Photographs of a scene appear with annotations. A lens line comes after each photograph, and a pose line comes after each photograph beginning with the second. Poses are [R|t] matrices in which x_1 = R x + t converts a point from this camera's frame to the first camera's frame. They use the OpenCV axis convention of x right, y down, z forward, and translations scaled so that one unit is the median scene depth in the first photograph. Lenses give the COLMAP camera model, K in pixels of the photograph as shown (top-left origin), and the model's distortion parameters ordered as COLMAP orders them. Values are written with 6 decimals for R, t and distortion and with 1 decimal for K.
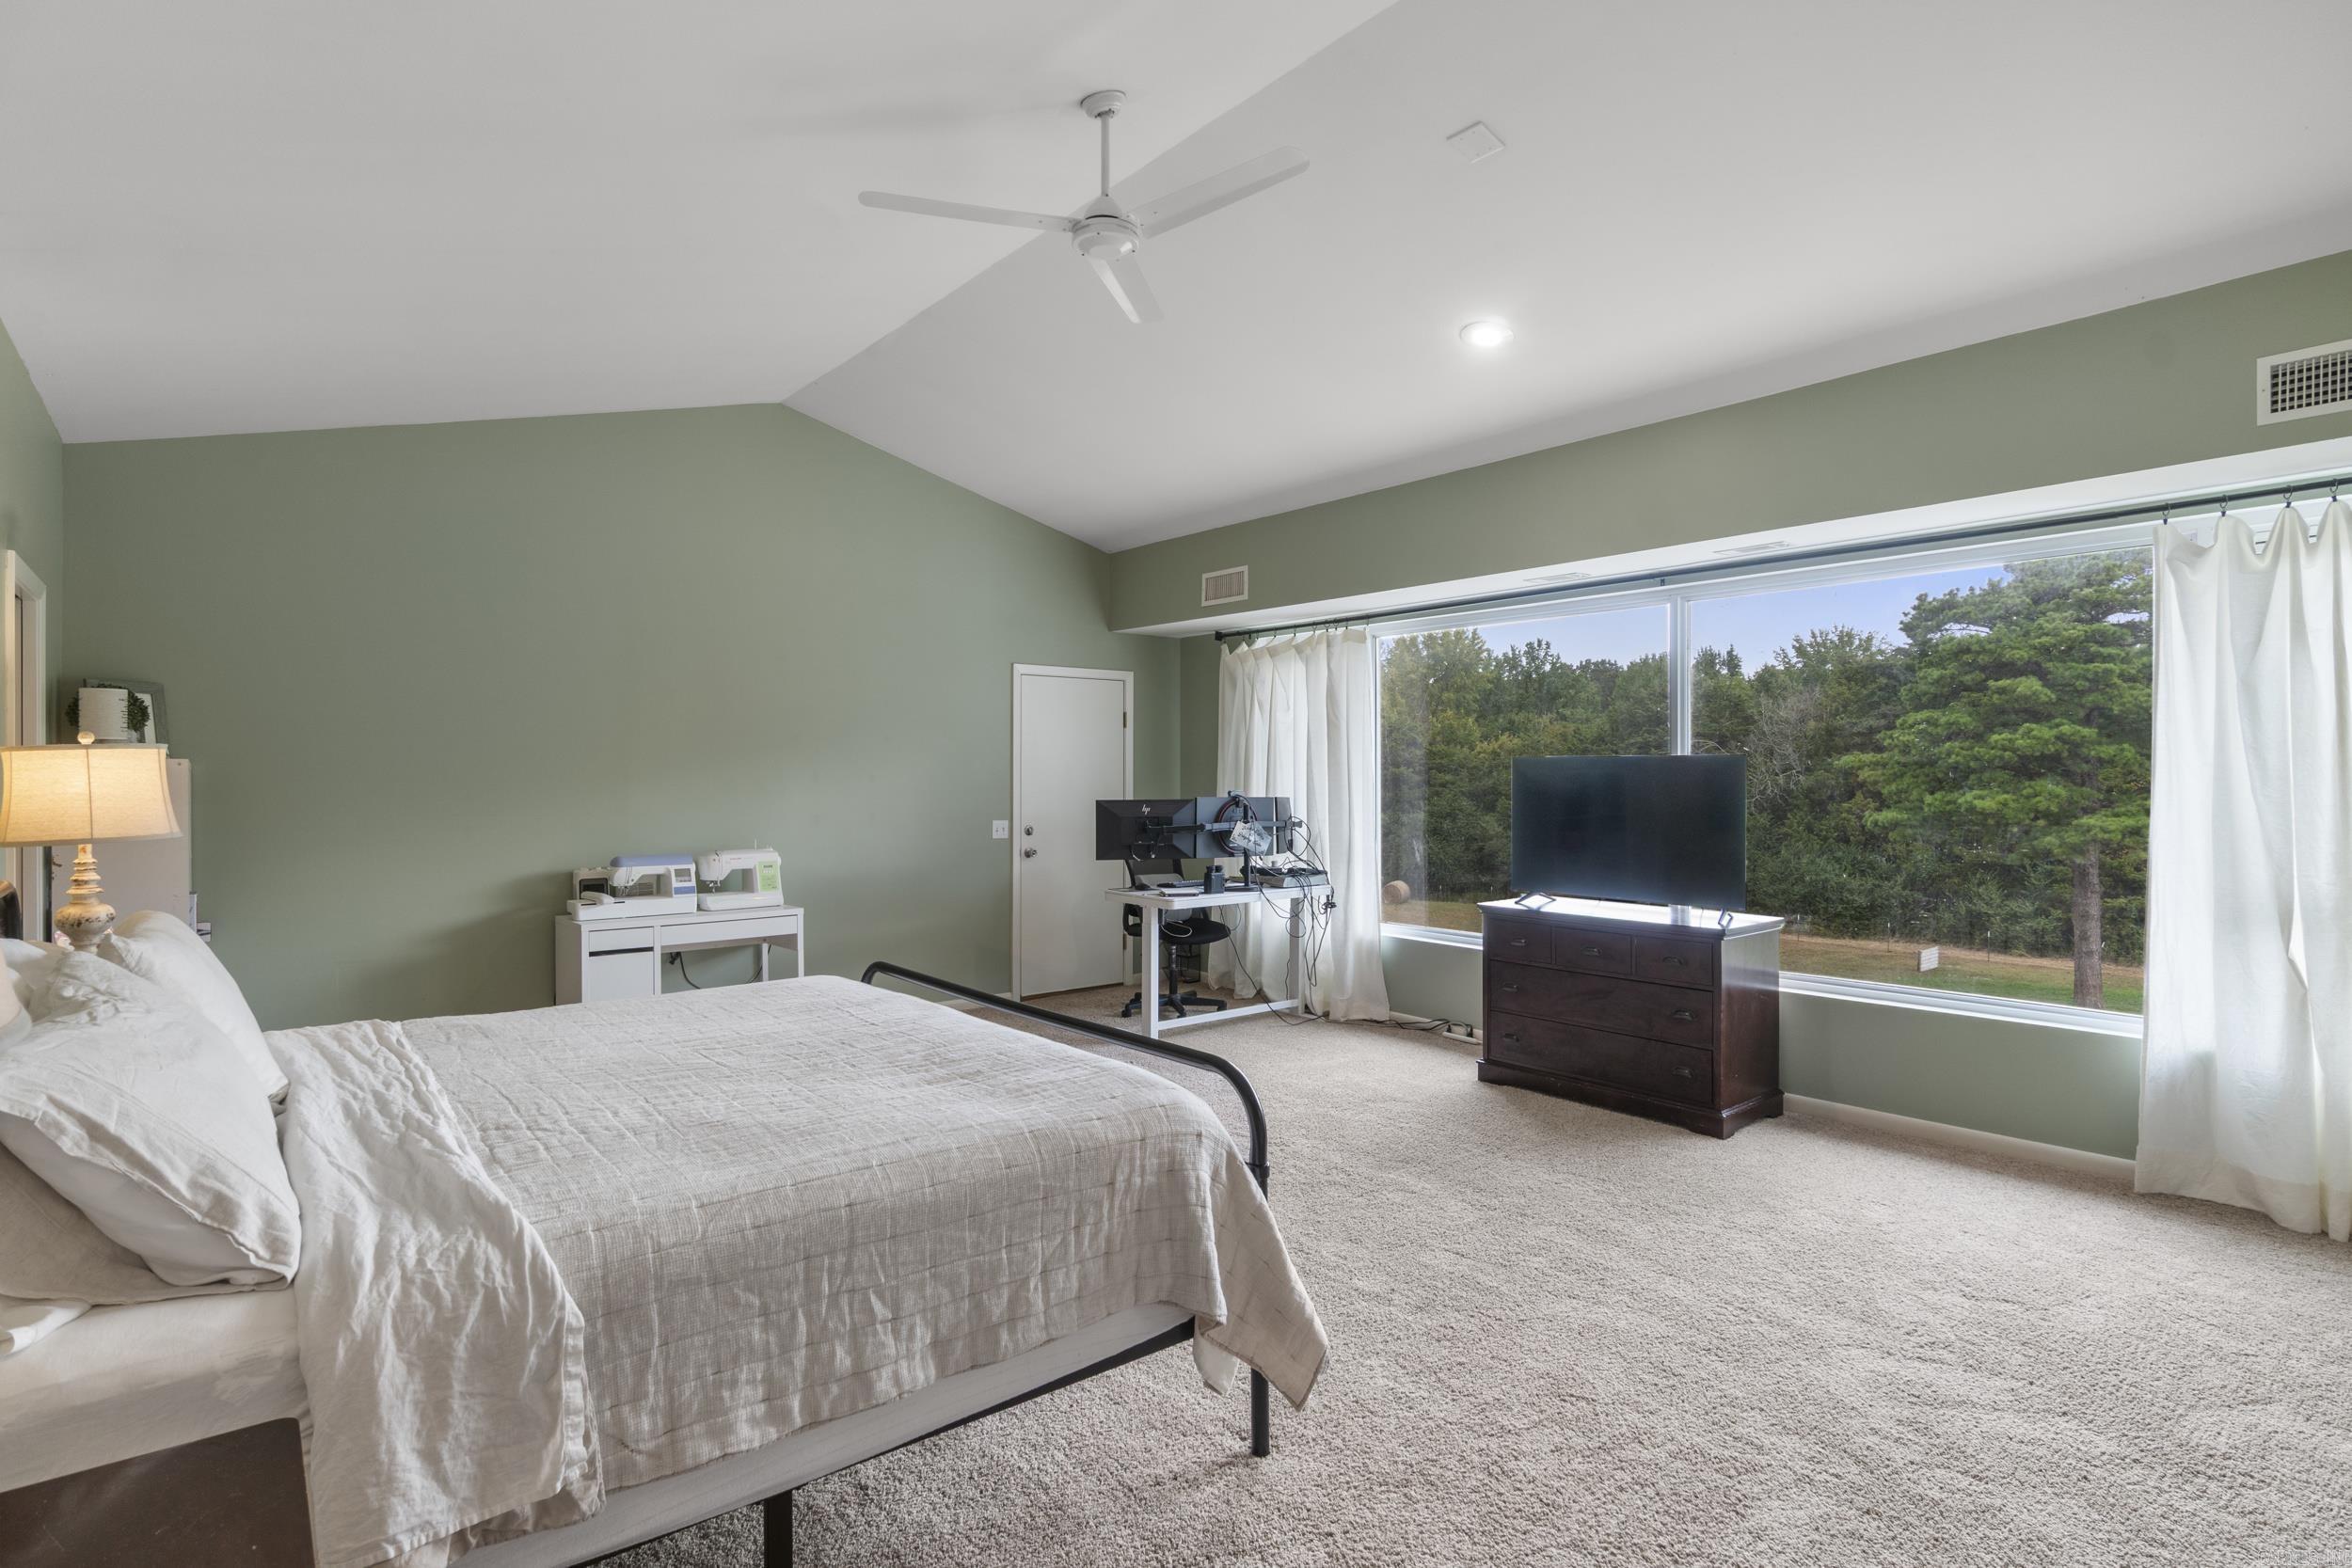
lens RADIAL K [[1178.1, 0, 1164.8], [0, 1178.1, 775.0], [0, 0, 1]] dist [-0.007553, 0.001175]
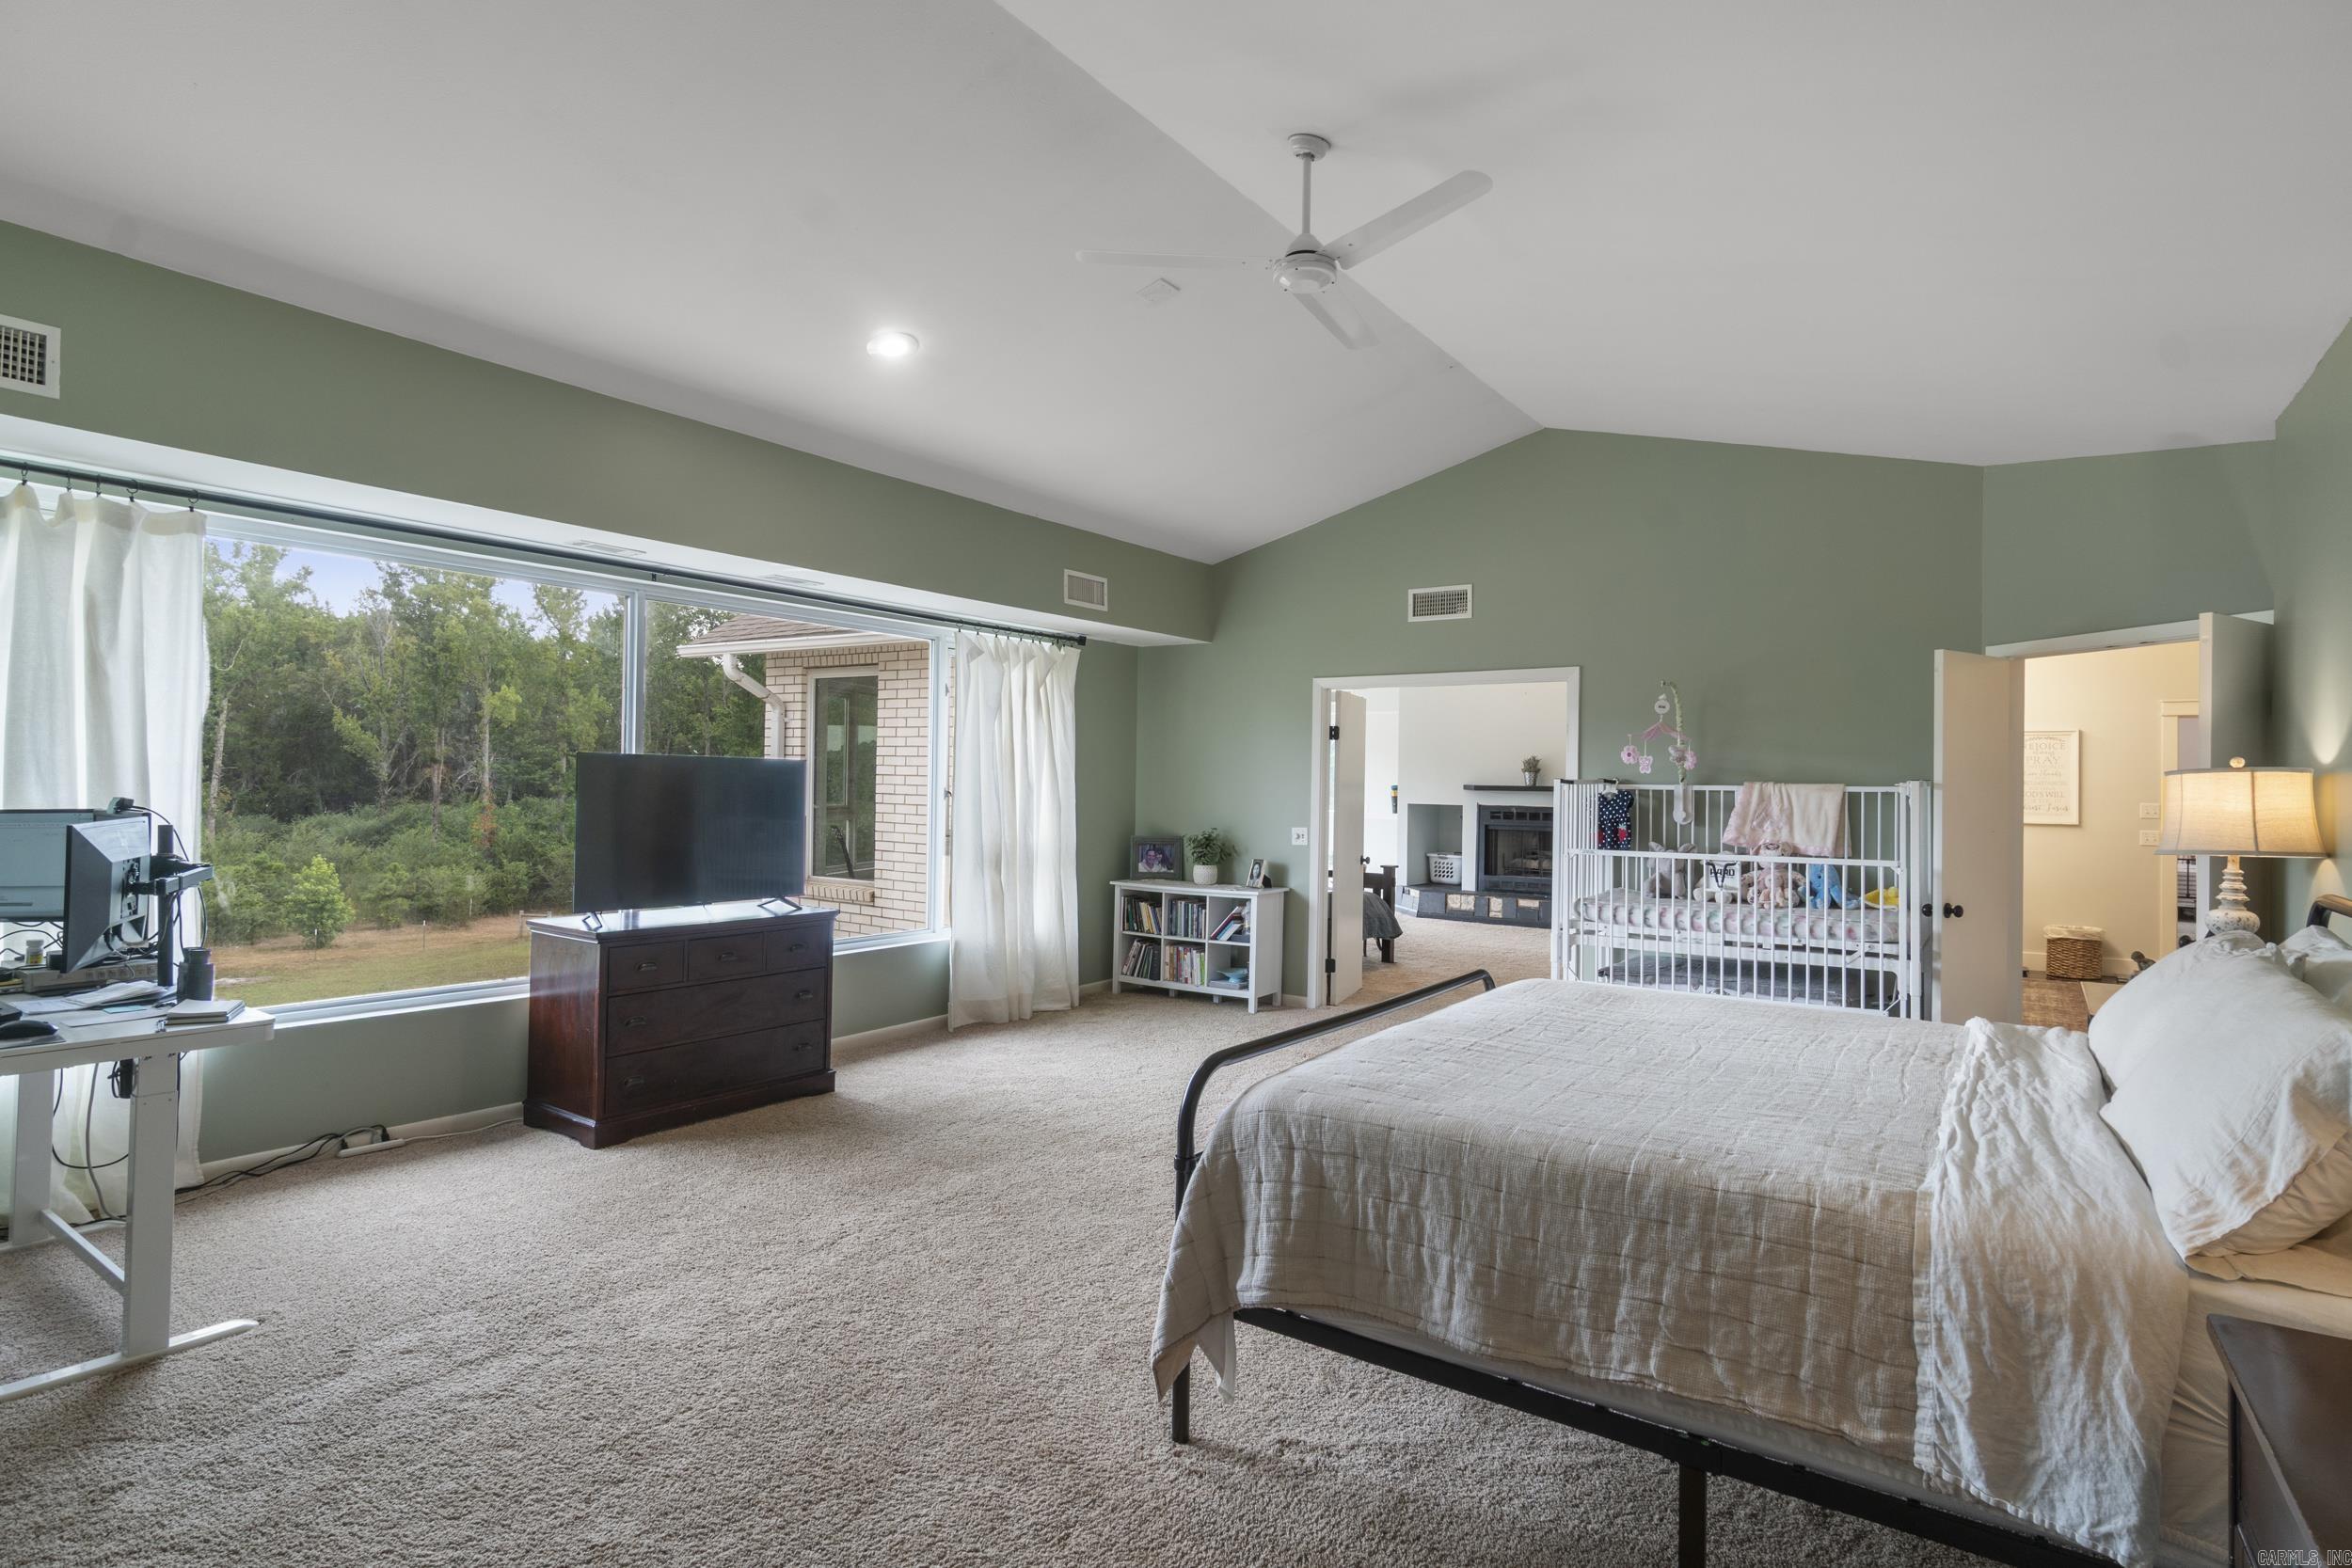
lens RADIAL K [[1178.1, 0, 1166.5], [0, 1178.1, 770.2], [0, 0, 1]] dist [-0.007553, 0.001175]
pose [[-0.271294, -0.001483, 0.962495, -0.618927], [-0.024604, 0.999683, -0.005395, -0.008560], [-0.962182, -0.025145, -0.271245, 0.843162]]
